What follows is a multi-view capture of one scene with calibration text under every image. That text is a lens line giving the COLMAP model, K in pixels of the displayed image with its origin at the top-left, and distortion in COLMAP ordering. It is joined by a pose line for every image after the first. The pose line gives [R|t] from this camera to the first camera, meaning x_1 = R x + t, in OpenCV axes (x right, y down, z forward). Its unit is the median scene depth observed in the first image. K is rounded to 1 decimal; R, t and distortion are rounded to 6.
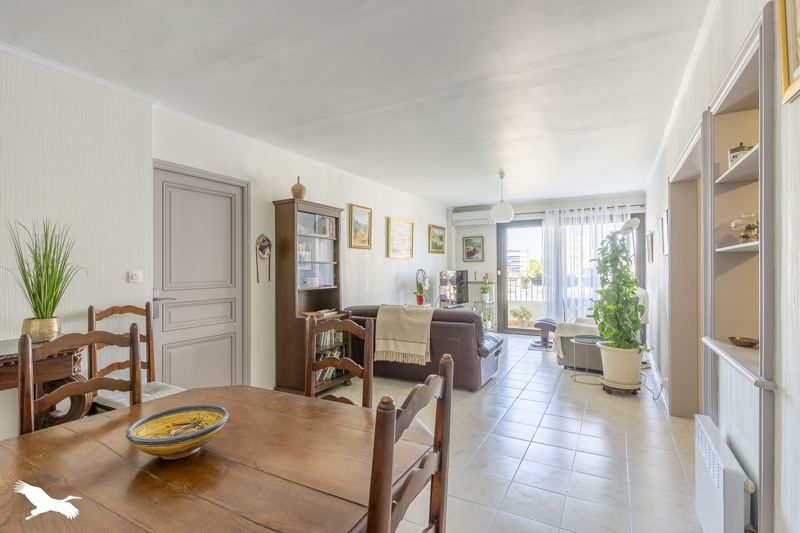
lens RADIAL K [[390.7, 0, 400.0], [0, 390.7, 266.5], [0, 0, 1]] dist [0.000263, 0.000213]
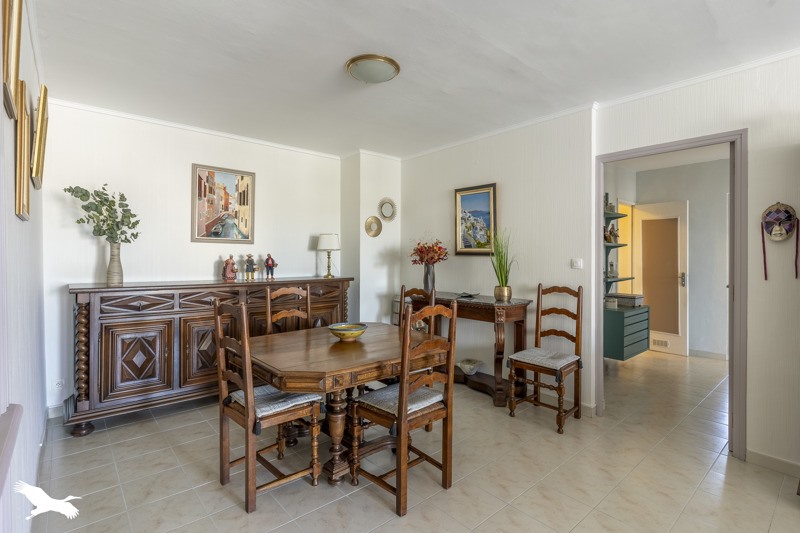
lens RADIAL K [[396.9, 0, 395.6], [0, 396.9, 252.2], [0, 0, 1]] dist [0.000864, 0.000437]
pose [[-0.361702, -0.004984, -0.932281, 0.389187], [0.004618, 0.999964, -0.007137, -0.001664], [0.932282, -0.006887, -0.361666, 0.567124]]
